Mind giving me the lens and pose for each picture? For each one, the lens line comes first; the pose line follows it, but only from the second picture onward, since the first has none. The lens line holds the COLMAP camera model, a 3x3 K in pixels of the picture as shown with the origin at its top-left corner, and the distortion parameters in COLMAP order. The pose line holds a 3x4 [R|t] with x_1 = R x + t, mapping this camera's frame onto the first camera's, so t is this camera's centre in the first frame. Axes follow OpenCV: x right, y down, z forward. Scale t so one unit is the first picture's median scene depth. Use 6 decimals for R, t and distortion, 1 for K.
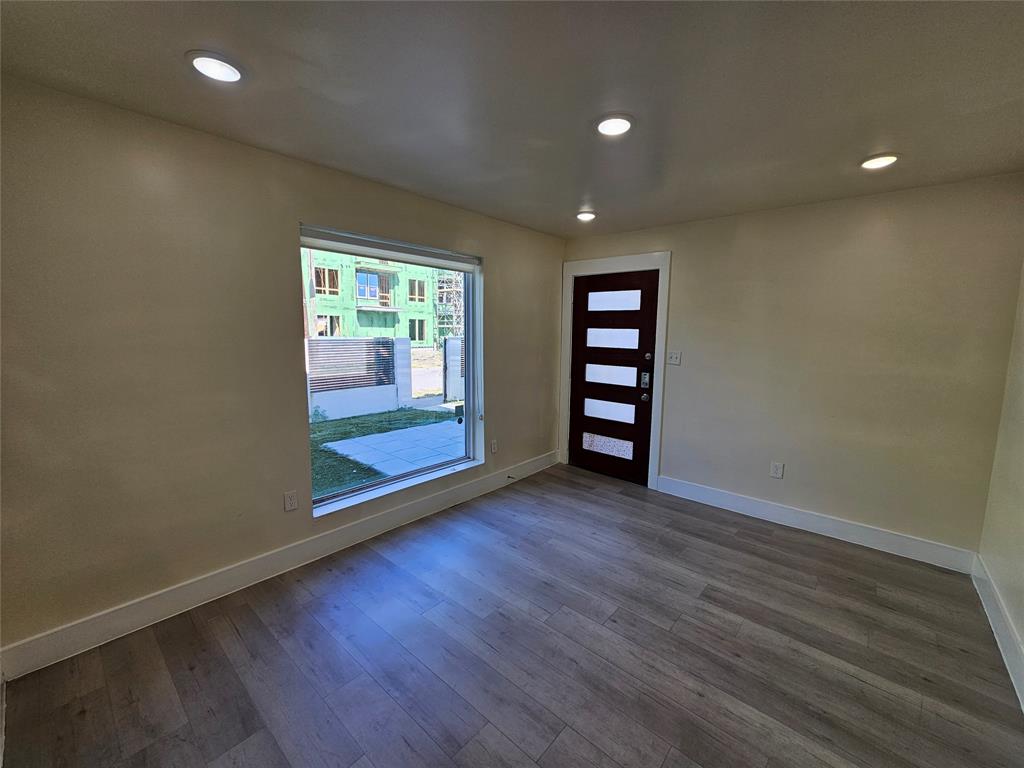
lens RADIAL K [[418.2, 0, 514.9], [0, 418.2, 381.0], [0, 0, 1]] dist [0.000847, -0.000280]
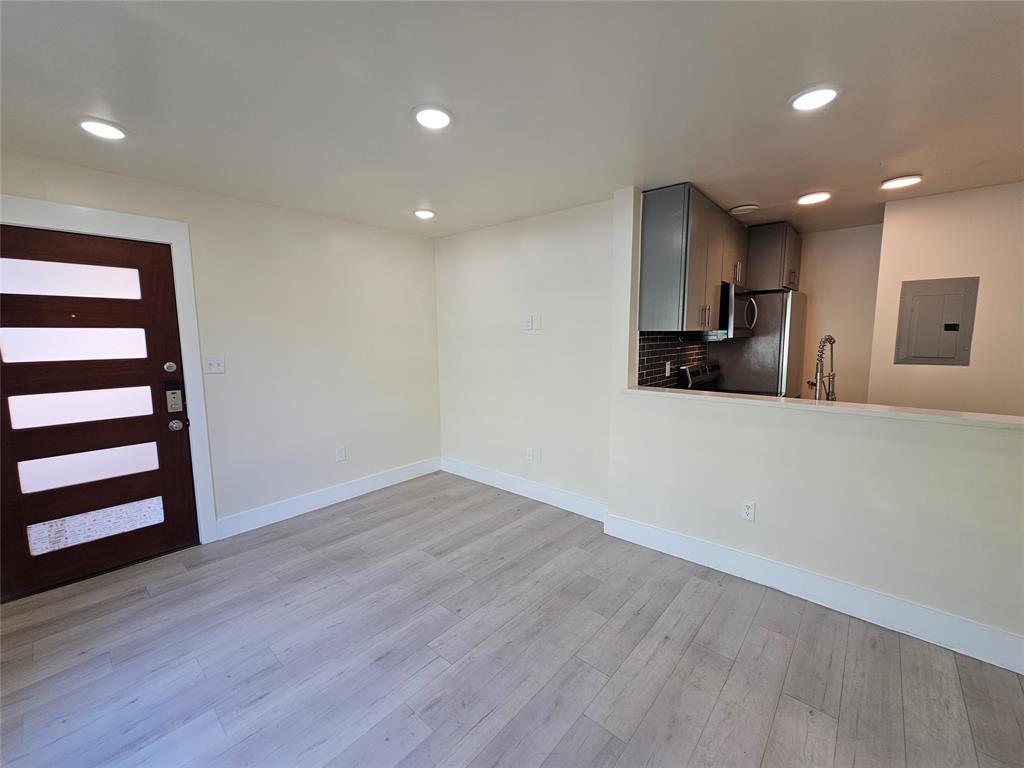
lens RADIAL K [[418.2, 0, 519.6], [0, 418.2, 379.9], [0, 0, 1]] dist [0.000847, -0.000280]
pose [[-0.007588, -0.127528, 0.991806, -0.385306], [0.127079, 0.983670, 0.127454, -0.052751], [-0.991864, 0.127004, 0.008742, 0.415335]]
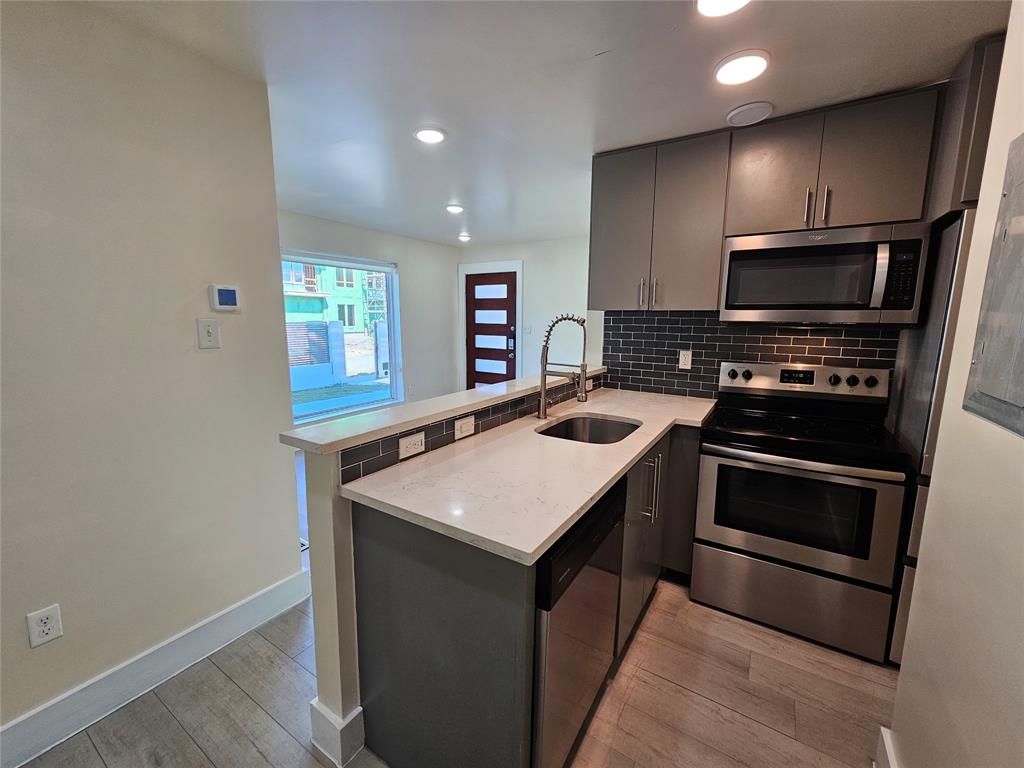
lens RADIAL K [[418.2, 0, 514.5], [0, 418.2, 381.1], [0, 0, 1]] dist [0.000847, -0.000280]
pose [[0.988440, -0.028623, 0.148886, 0.093744], [0.023423, 0.999057, 0.036564, 0.077457], [-0.149792, -0.032654, 0.988178, -0.517081]]
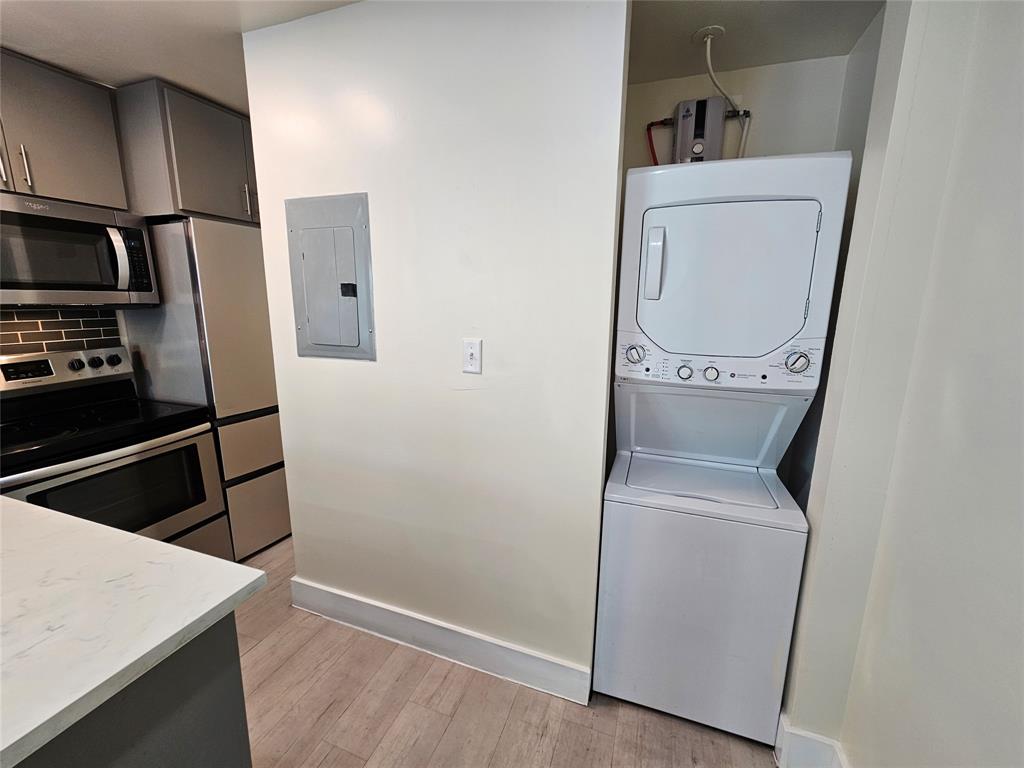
lens RADIAL K [[418.2, 0, 516.4], [0, 418.2, 382.2], [0, 0, 1]] dist [0.000847, -0.000280]
pose [[-0.363639, -0.198594, 0.910125, -0.080192], [0.097121, 0.963604, 0.249068, 0.049955], [-0.926463, 0.178963, -0.331116, -0.360921]]
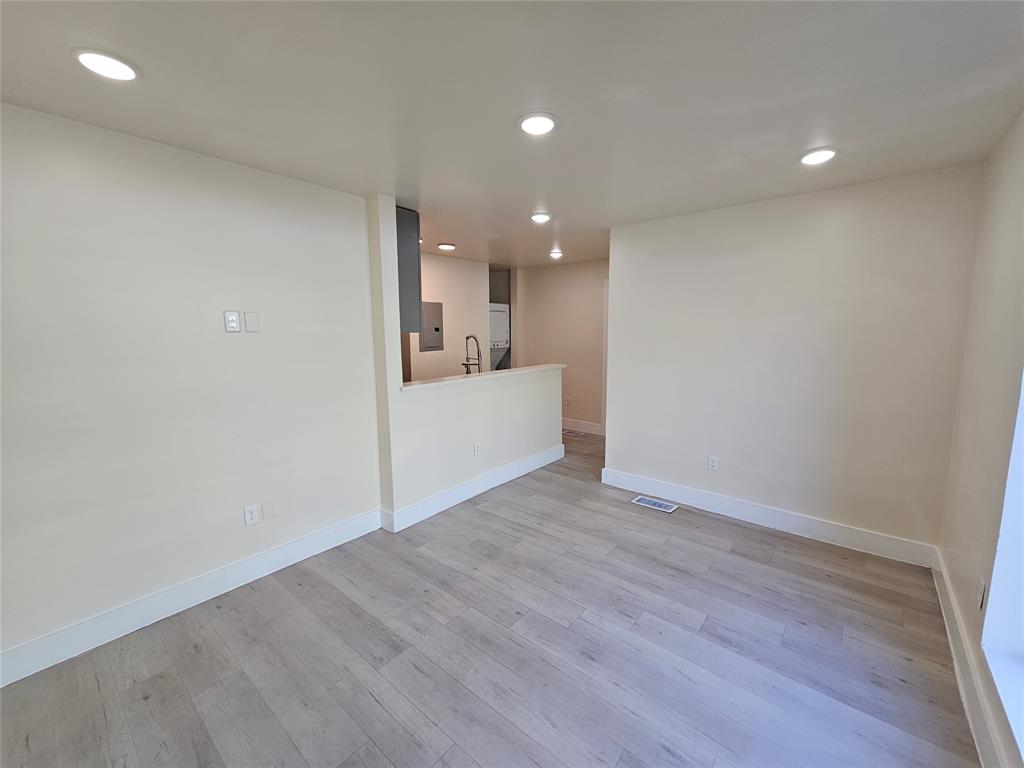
lens RADIAL K [[418.2, 0, 515.5], [0, 418.2, 381.3], [0, 0, 1]] dist [0.000847, -0.000280]
pose [[-0.999594, -0.006499, -0.027745, 0.149048], [-0.013185, 0.968639, 0.248122, -0.128165], [0.025262, 0.248387, -0.968332, 1.001846]]
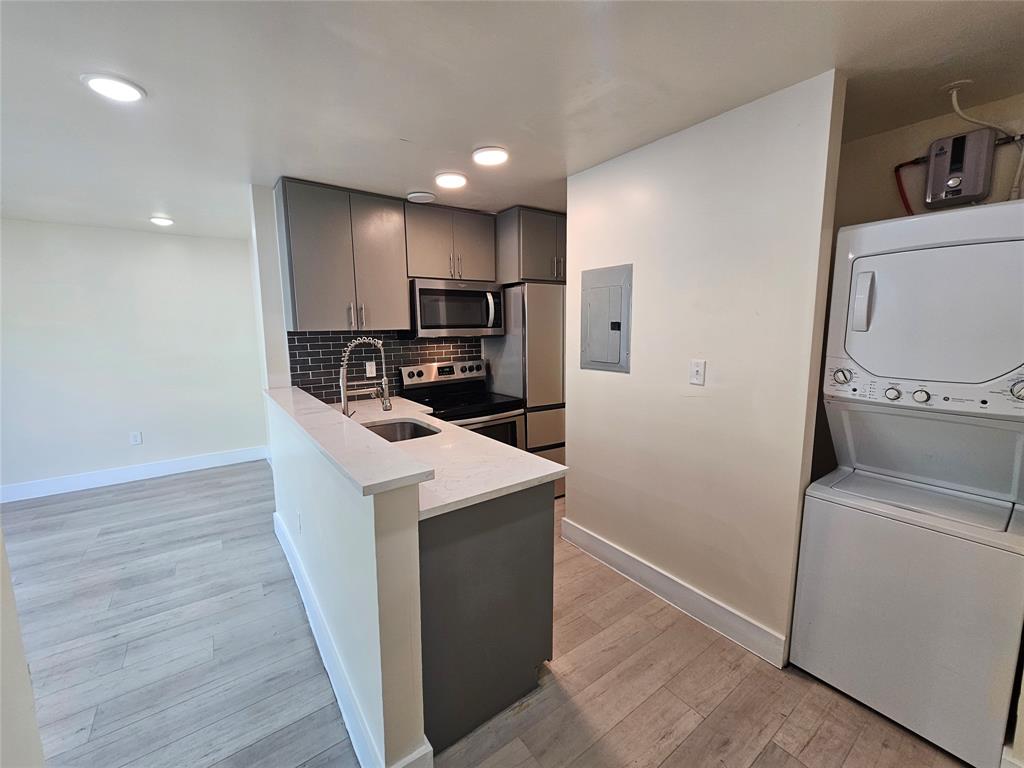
lens RADIAL K [[418.2, 0, 518.0], [0, 418.2, 379.7], [0, 0, 1]] dist [0.000847, -0.000280]
pose [[0.211567, -0.144892, 0.966564, -0.272761], [0.131962, 0.984129, 0.118641, 0.034549], [-0.968414, 0.102449, 0.227329, -0.353041]]
